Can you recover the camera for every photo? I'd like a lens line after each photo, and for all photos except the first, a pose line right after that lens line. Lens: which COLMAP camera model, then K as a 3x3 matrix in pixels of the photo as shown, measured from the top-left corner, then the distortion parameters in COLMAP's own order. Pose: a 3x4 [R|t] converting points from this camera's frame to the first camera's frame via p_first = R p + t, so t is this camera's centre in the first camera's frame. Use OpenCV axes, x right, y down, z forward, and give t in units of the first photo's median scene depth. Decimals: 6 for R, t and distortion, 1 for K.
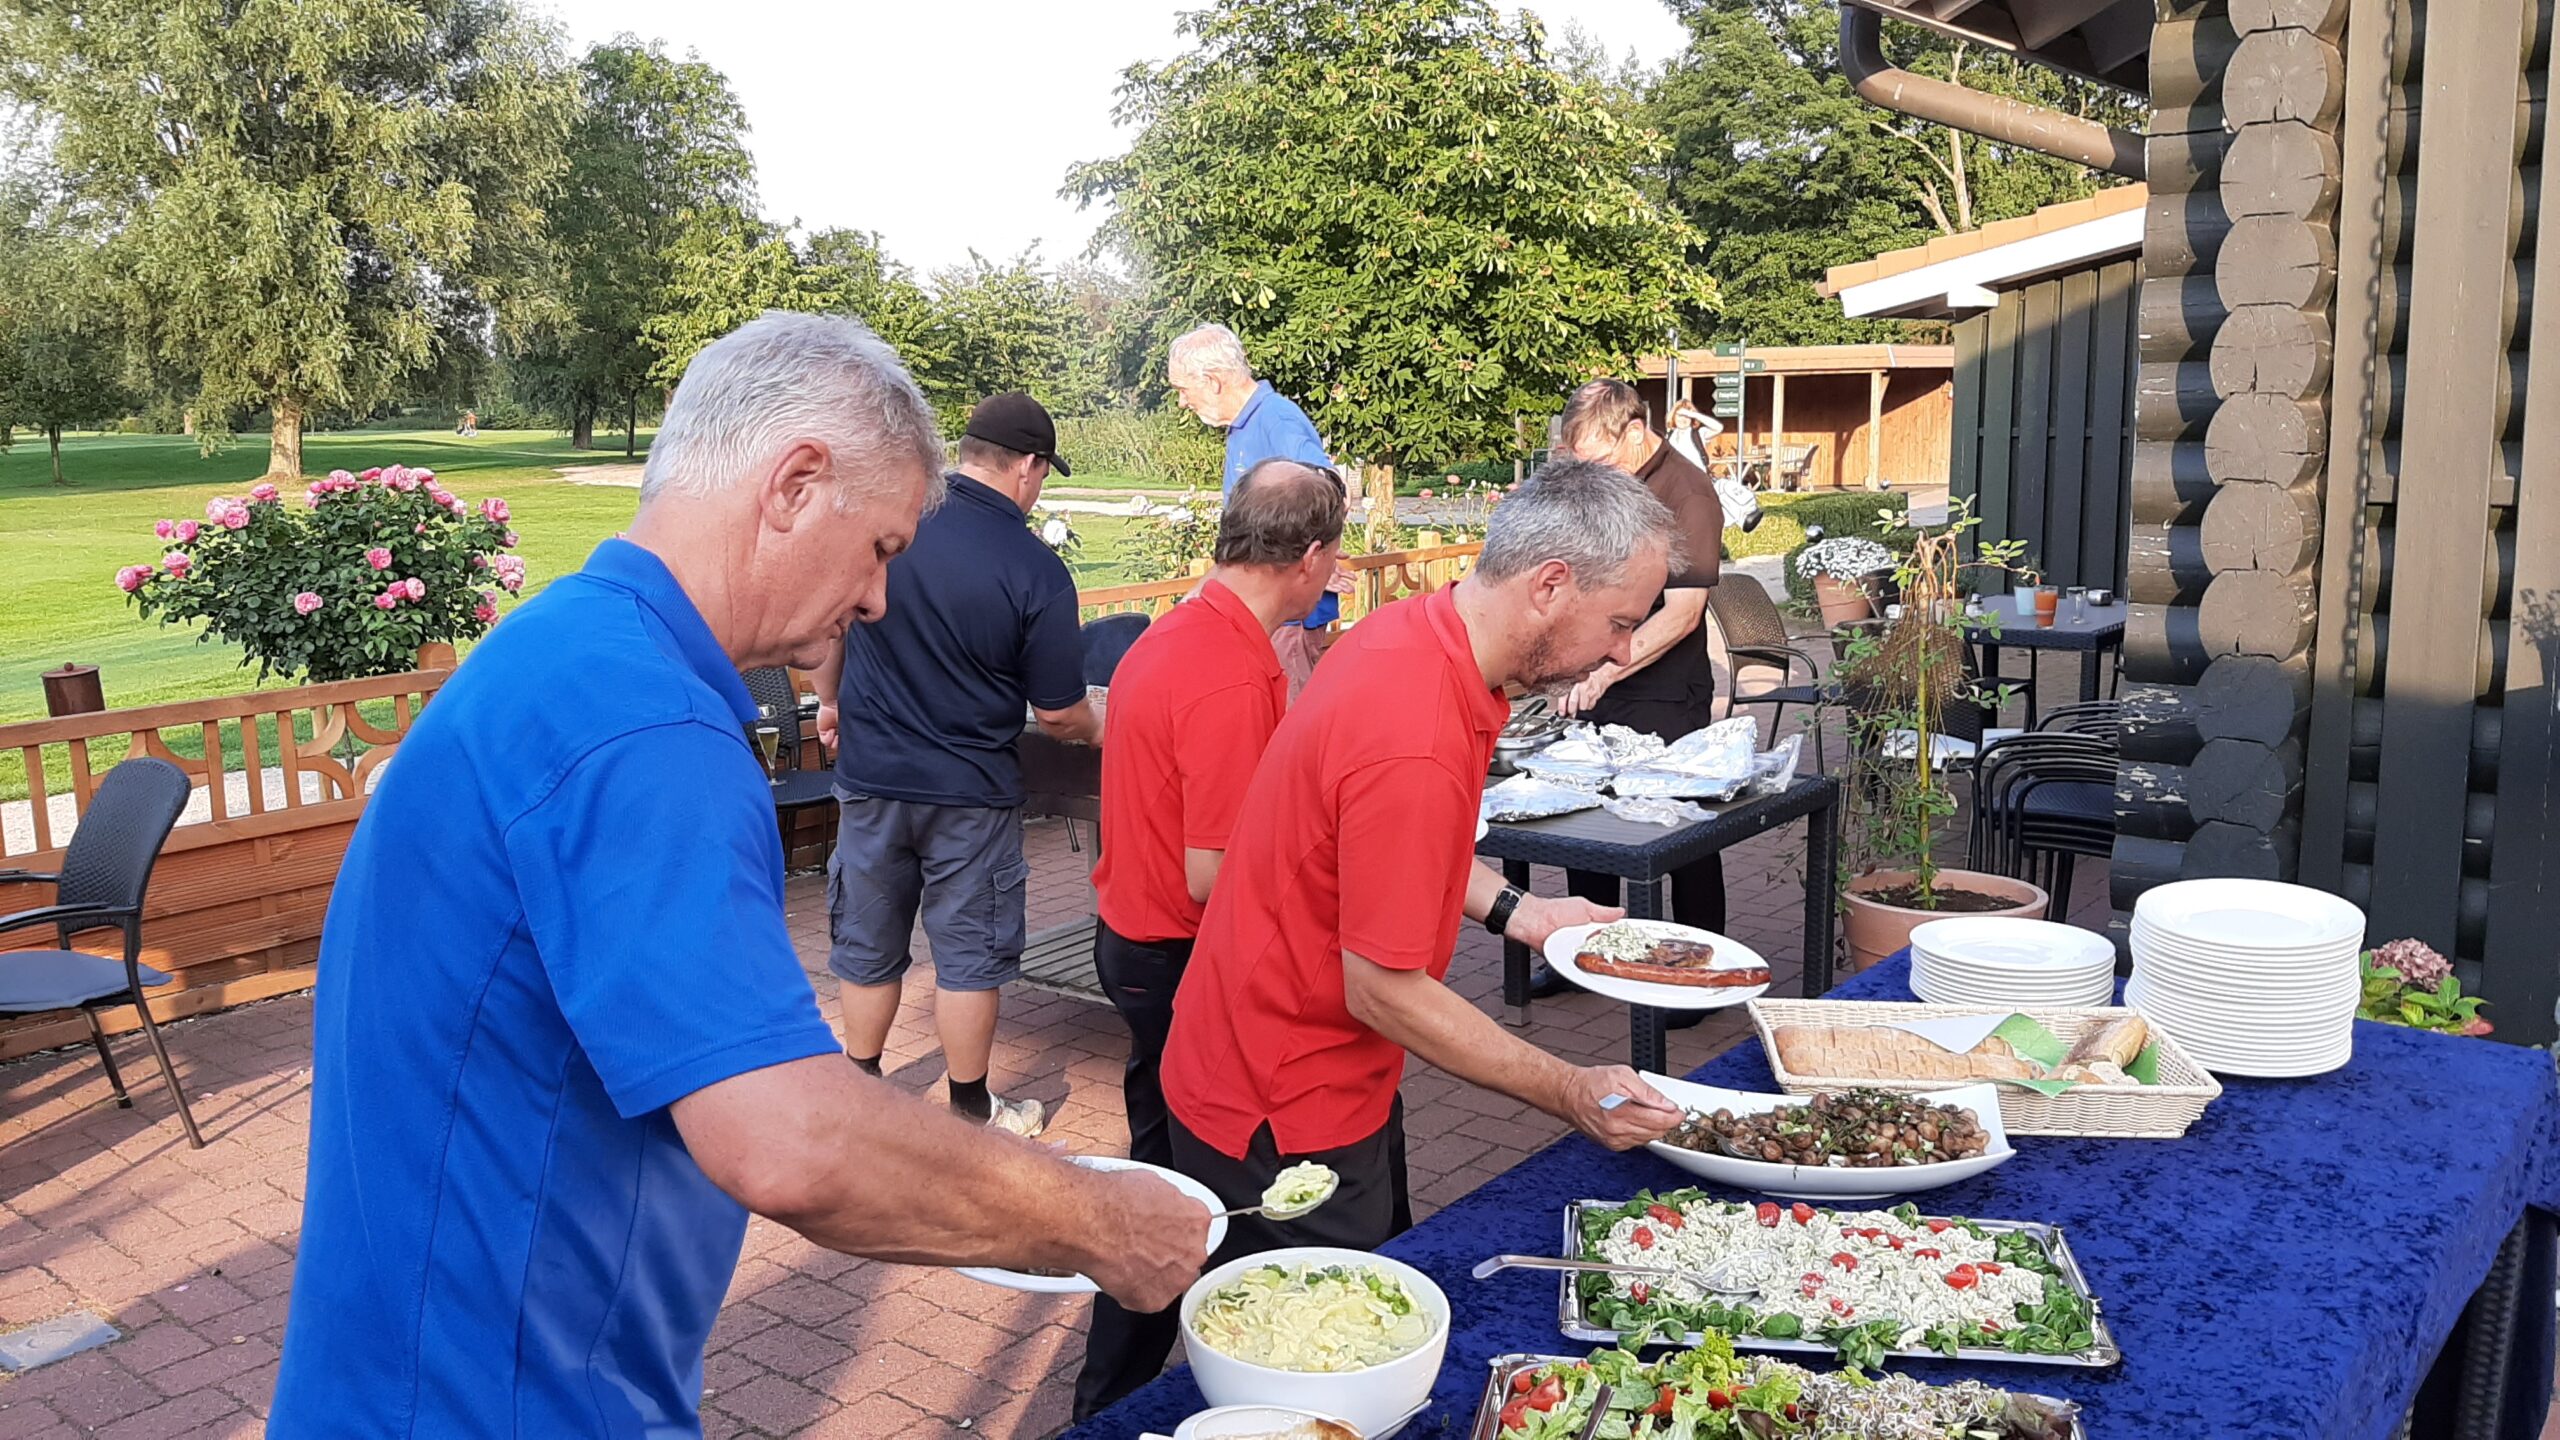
lens RADIAL K [[1949.3, 0, 1279.7], [0, 1949.3, 787.1], [0, 0, 1]] dist [0.088630, -0.156056]
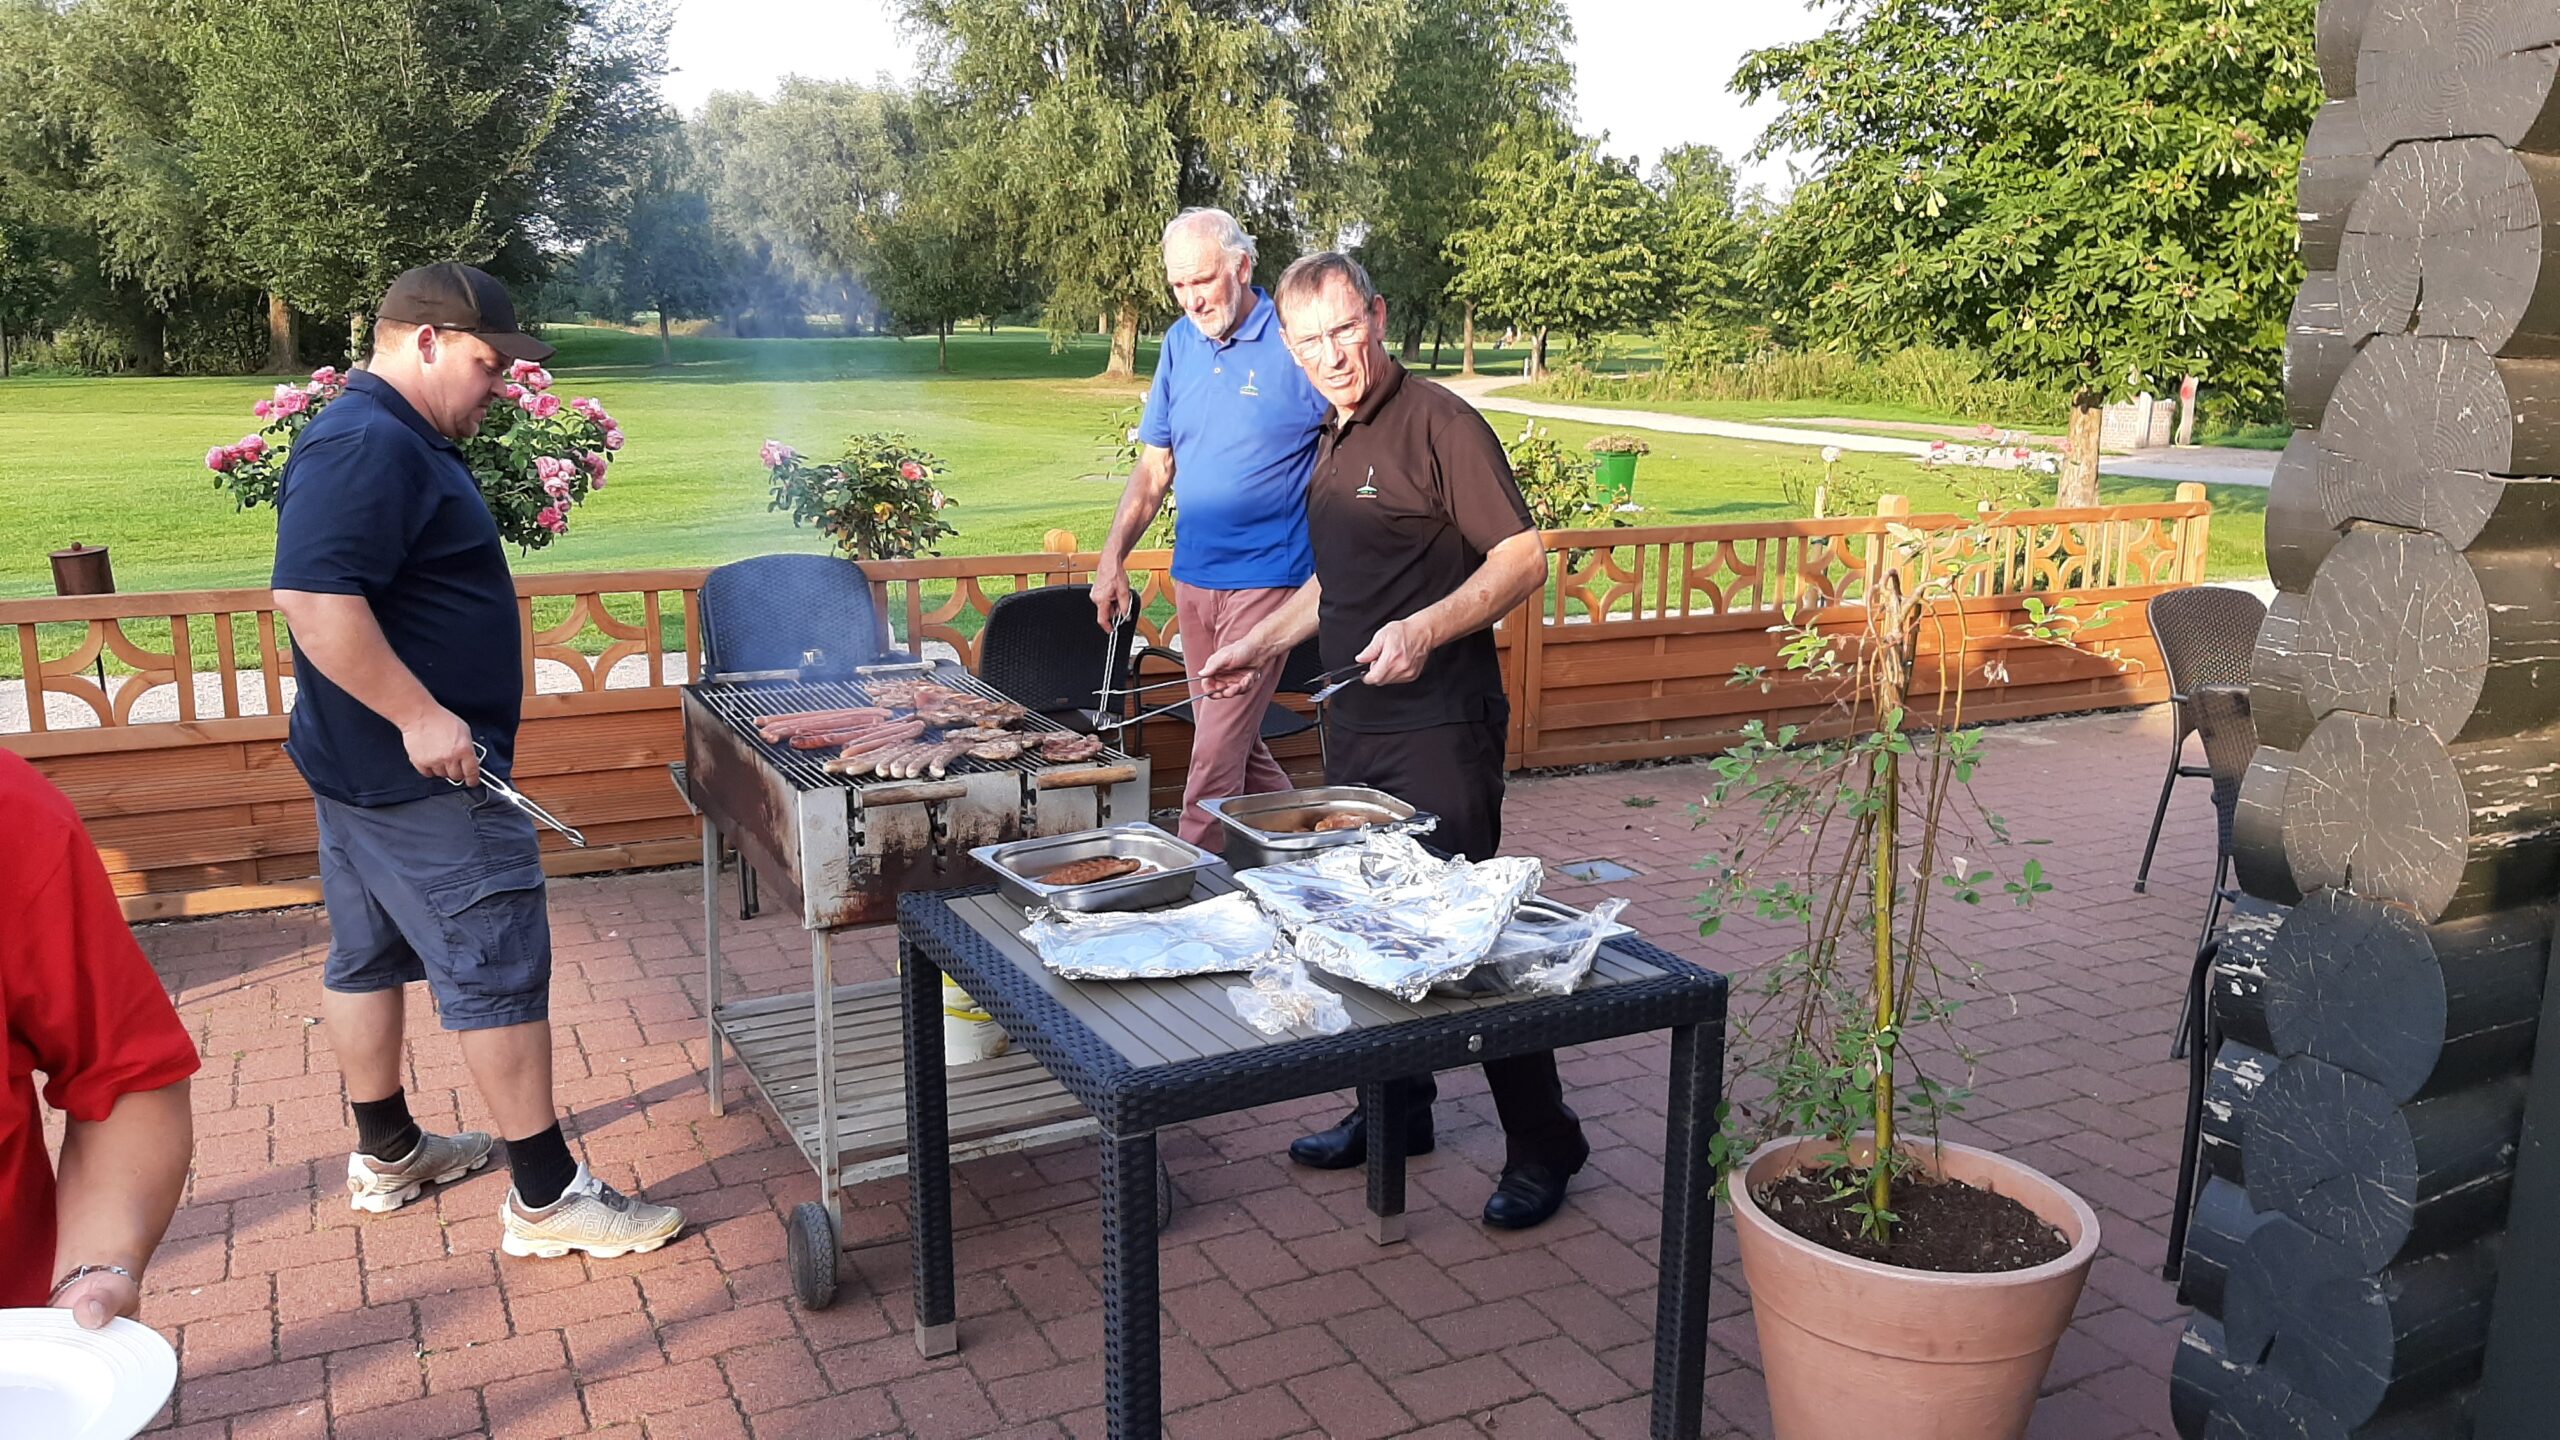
lens RADIAL K [[1949.3, 0, 1279.7], [0, 1949.3, 787.1], [0, 0, 1]] dist [0.088630, -0.156056]
pose [[0.916440, 0.124016, -0.380471, 0.082543], [-0.109178, 0.992184, 0.060428, -0.017899], [0.384991, -0.013839, 0.922817, 0.090042]]
